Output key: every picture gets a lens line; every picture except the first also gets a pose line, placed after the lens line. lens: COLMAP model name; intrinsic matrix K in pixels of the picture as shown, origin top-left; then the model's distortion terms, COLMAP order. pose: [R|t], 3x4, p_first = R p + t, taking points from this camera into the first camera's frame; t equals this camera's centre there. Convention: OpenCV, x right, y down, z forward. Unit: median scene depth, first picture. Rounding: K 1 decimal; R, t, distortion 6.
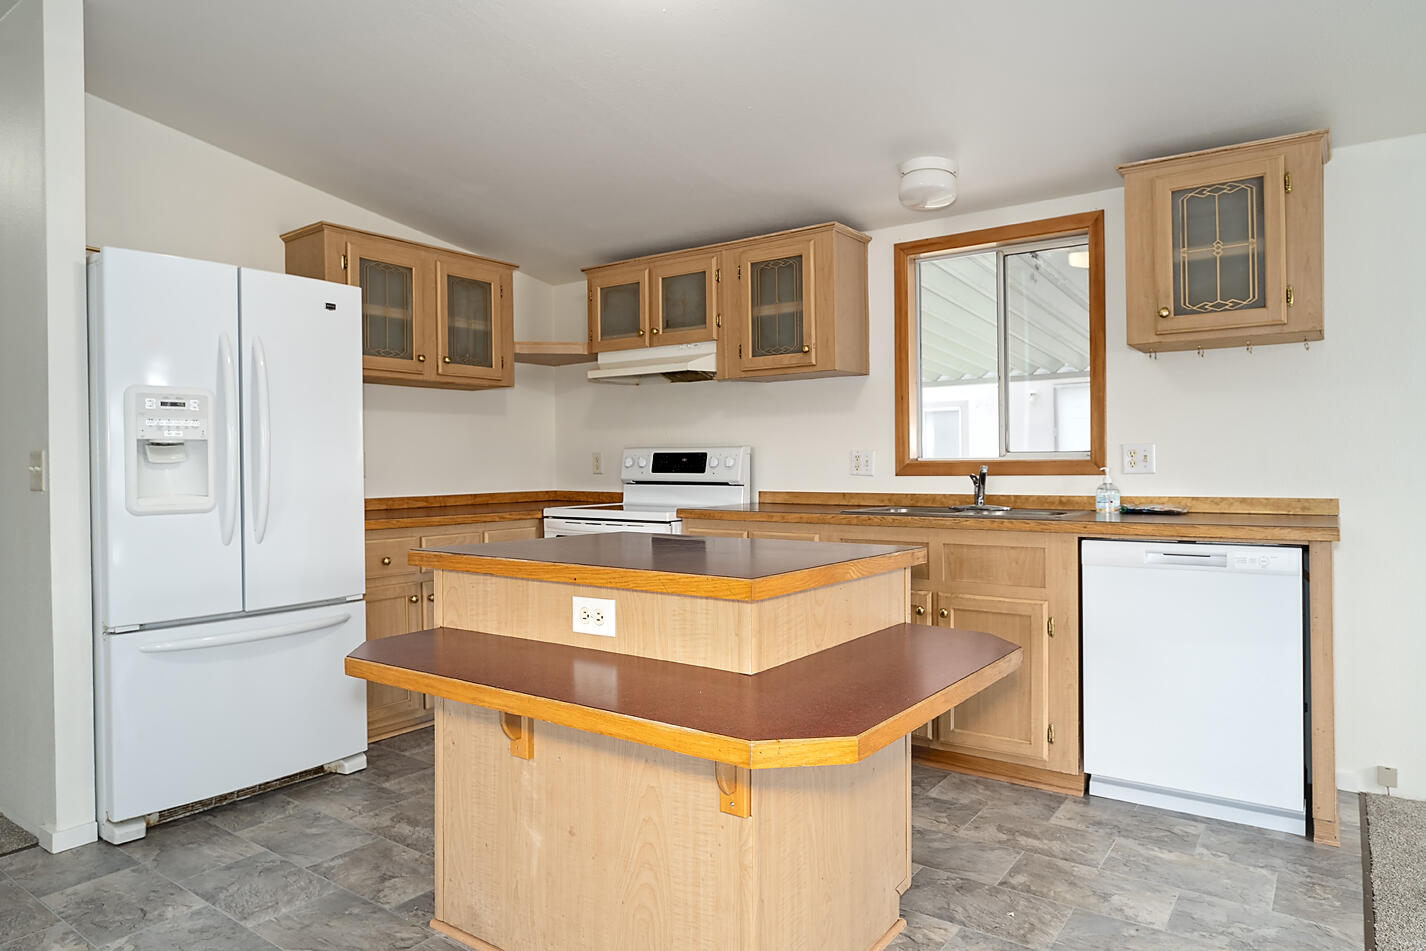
lens RADIAL K [[884.3, 0, 714.2], [0, 884.3, 468.5], [0, 0, 1]] dist [-0.007790, -0.001946]
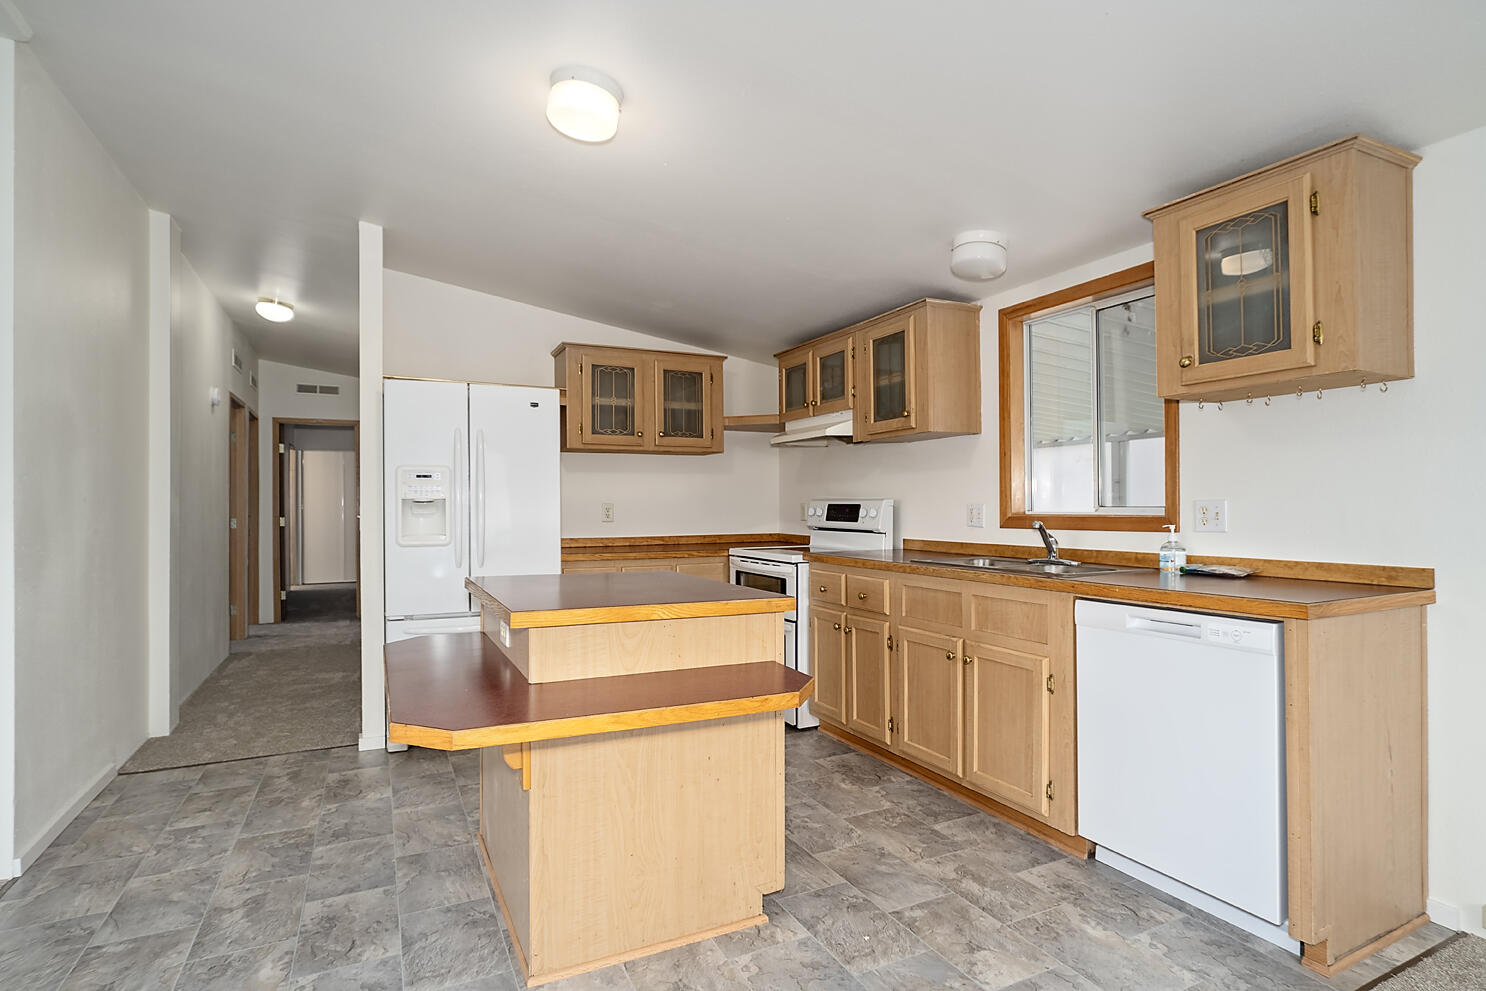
lens RADIAL K [[757.2, 0, 743.1], [0, 757.2, 504.0], [0, 0, 1]] dist [-0.003769, 0.000054]
pose [[0.884016, 0.003291, -0.467446, 0.382770], [-0.005767, 0.999976, -0.003864, -0.016367], [0.467422, 0.006112, 0.884013, 0.058311]]
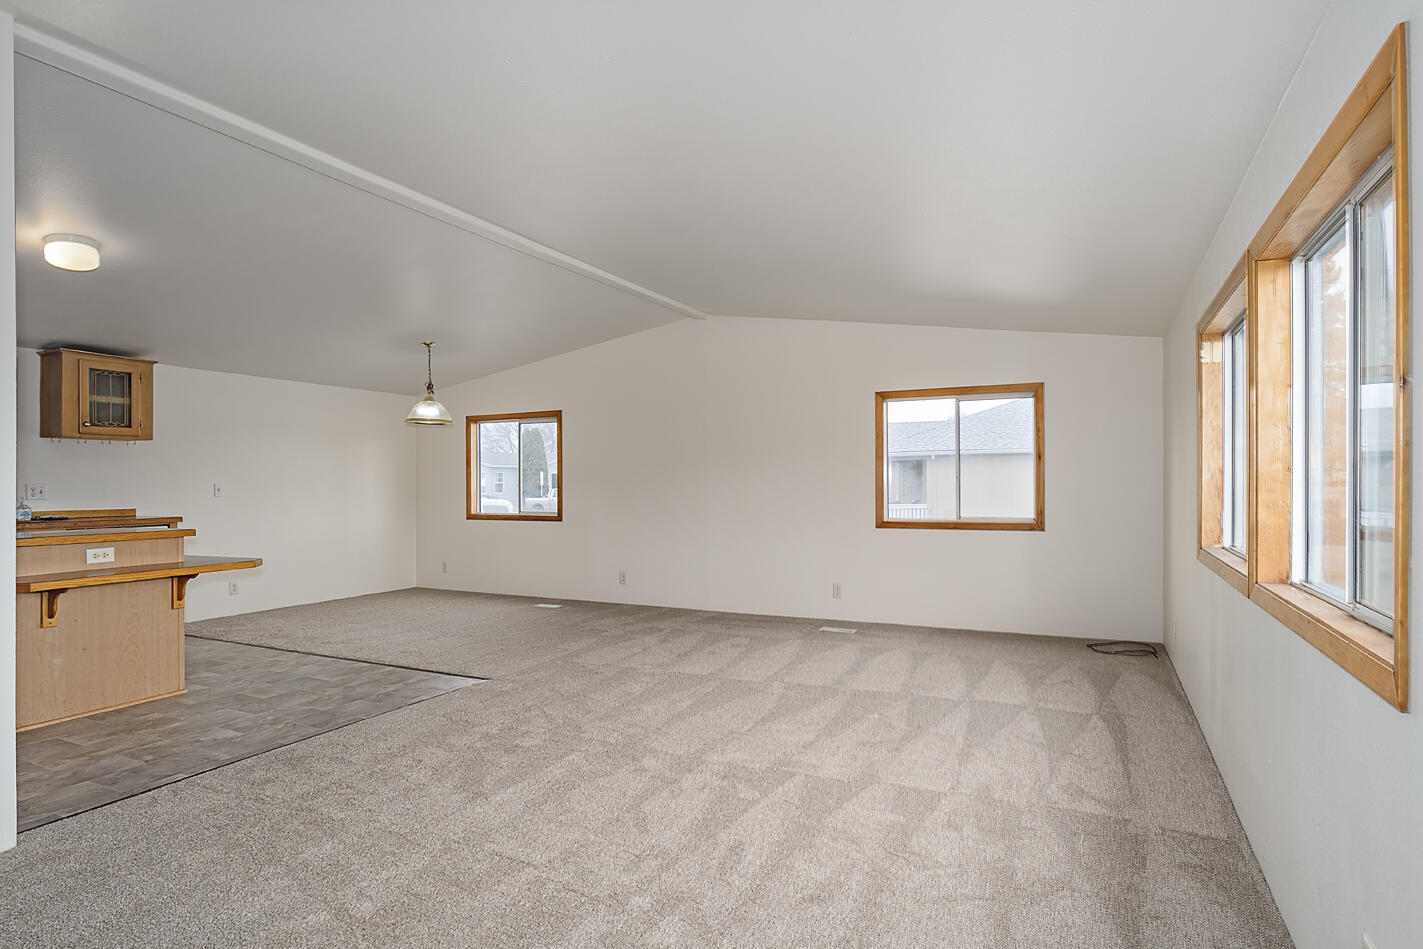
lens RADIAL K [[749.2, 0, 712.9], [0, 749.2, 481.3], [0, 0, 1]] dist [-0.001792, -0.000119]
pose [[-0.150317, 0.010201, 0.988585, -1.247653], [0.010877, 0.999903, -0.008664, -0.002208], [-0.988578, 0.009451, -0.150413, -0.195028]]
